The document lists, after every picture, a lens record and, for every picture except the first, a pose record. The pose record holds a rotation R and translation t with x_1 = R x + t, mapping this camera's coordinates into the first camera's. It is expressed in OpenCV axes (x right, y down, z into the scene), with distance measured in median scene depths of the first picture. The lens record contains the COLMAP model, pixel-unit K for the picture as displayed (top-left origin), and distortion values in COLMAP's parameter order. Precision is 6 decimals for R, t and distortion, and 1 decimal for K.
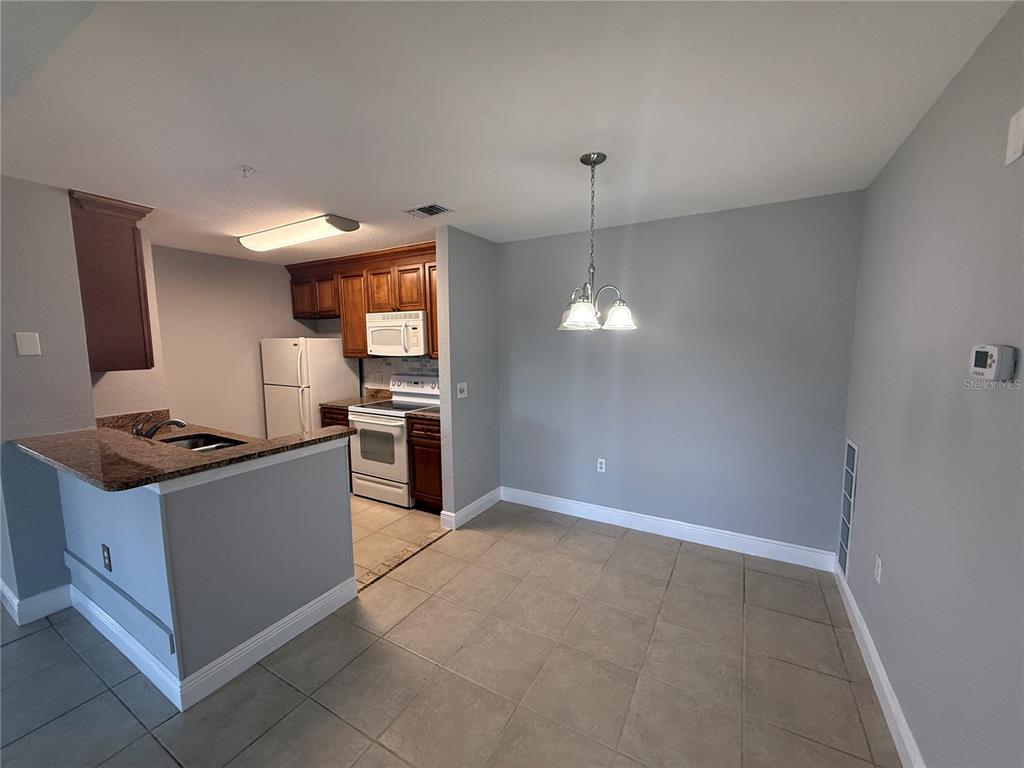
lens RADIAL K [[408.4, 0, 512.0], [0, 408.4, 384.0], [0, 0, 1]] dist [0.001213, 0.000095]
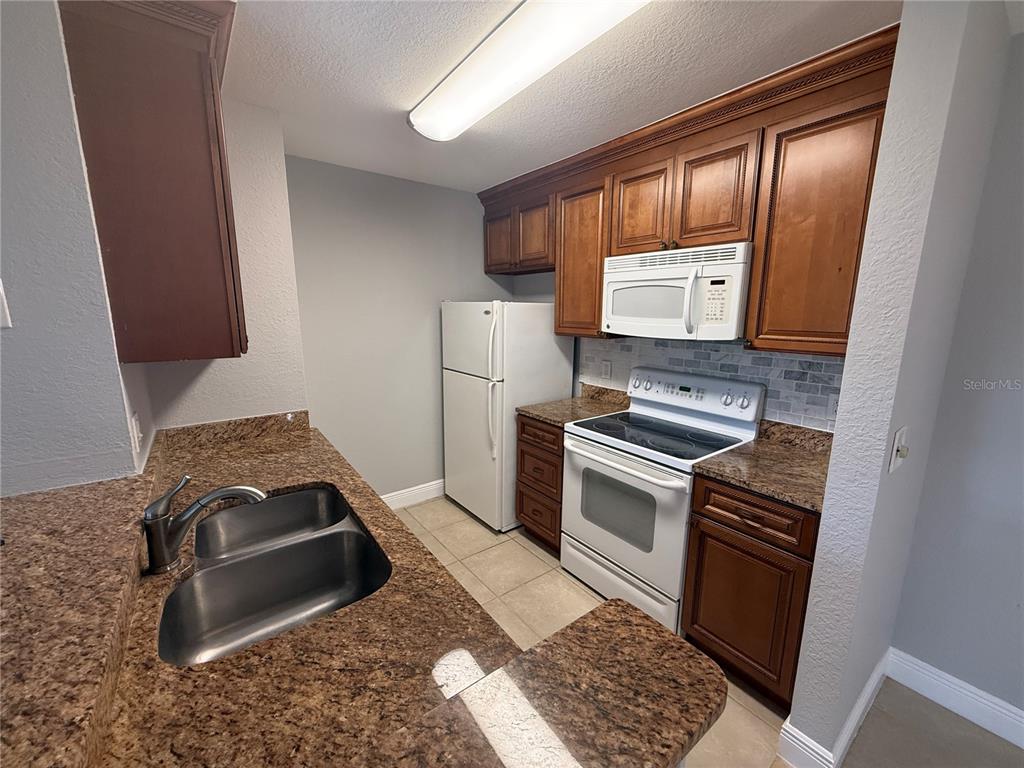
lens RADIAL K [[408.4, 0, 512.0], [0, 408.4, 384.0], [0, 0, 1]] dist [0.001213, 0.000095]
pose [[0.918948, 0.087126, -0.384635, -0.253292], [-0.057724, 0.994503, 0.087361, -0.045157], [0.390132, -0.058078, 0.918925, 0.448049]]
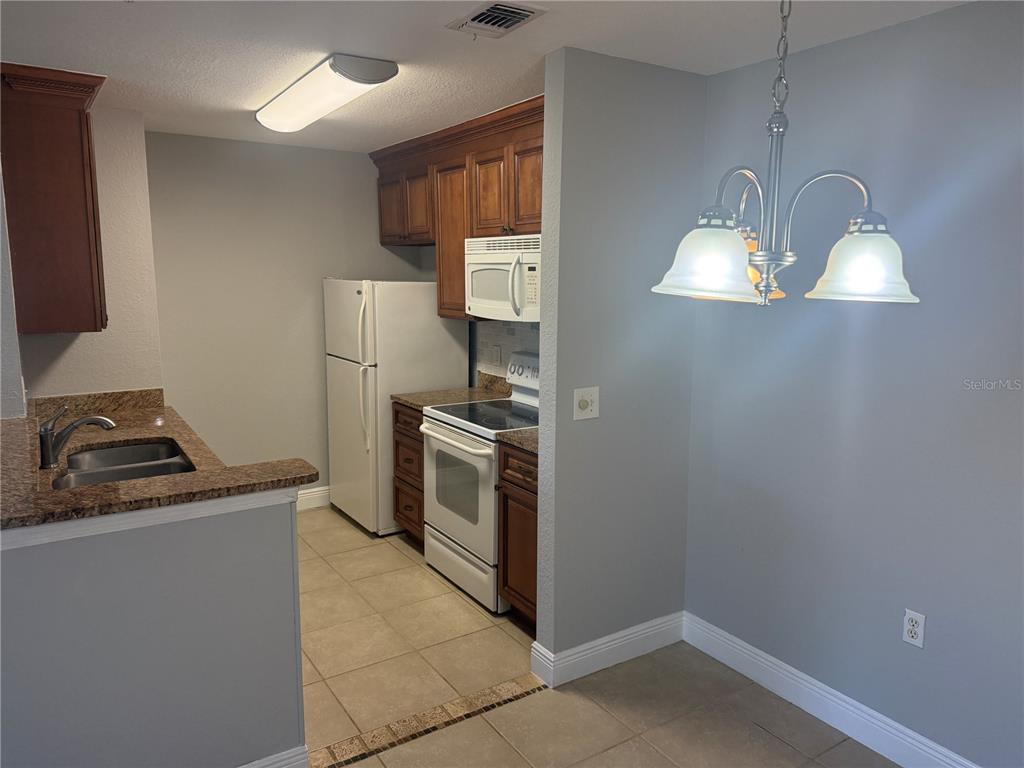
lens RADIAL K [[718.0, 0, 512.0], [0, 718.0, 384.0], [0, 0, 1]] dist [0.128963, -0.193430]
pose [[0.887787, 0.085560, -0.452232, 0.150467], [-0.063652, 0.995952, 0.063472, -0.046138], [0.455832, -0.027564, 0.889639, 0.178419]]
